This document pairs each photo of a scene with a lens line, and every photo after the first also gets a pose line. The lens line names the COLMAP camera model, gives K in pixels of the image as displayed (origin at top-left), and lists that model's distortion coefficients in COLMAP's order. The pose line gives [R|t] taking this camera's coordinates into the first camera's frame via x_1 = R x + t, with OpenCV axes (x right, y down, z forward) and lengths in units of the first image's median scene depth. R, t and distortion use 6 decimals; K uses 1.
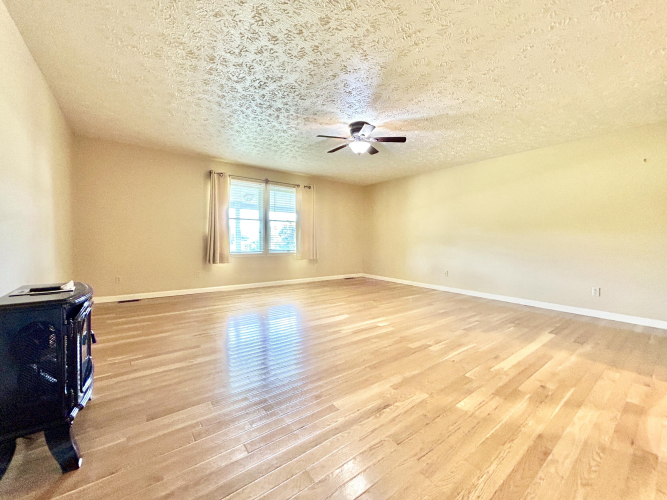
lens RADIAL K [[268.6, 0, 330.8], [0, 268.6, 252.3], [0, 0, 1]] dist [0.000747, -0.000058]
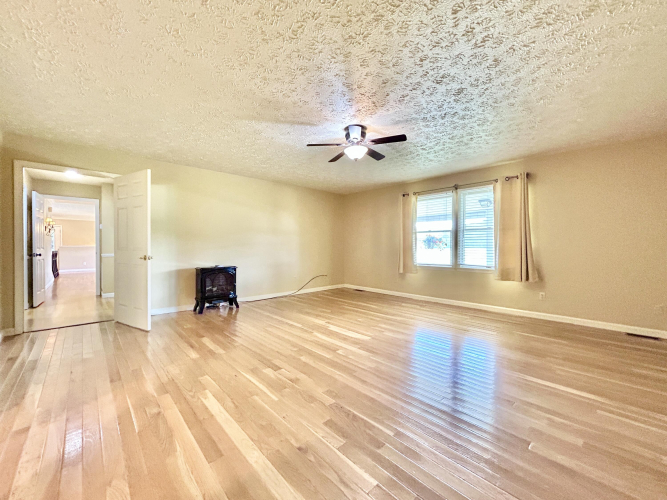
lens RADIAL K [[268.6, 0, 330.8], [0, 268.6, 252.3], [0, 0, 1]] dist [0.000747, -0.000058]
pose [[0.091848, 0.010537, -0.995717, 0.784848], [-0.049977, 0.998733, 0.005959, -0.040885], [0.994518, 0.049216, 0.092258, 0.655556]]
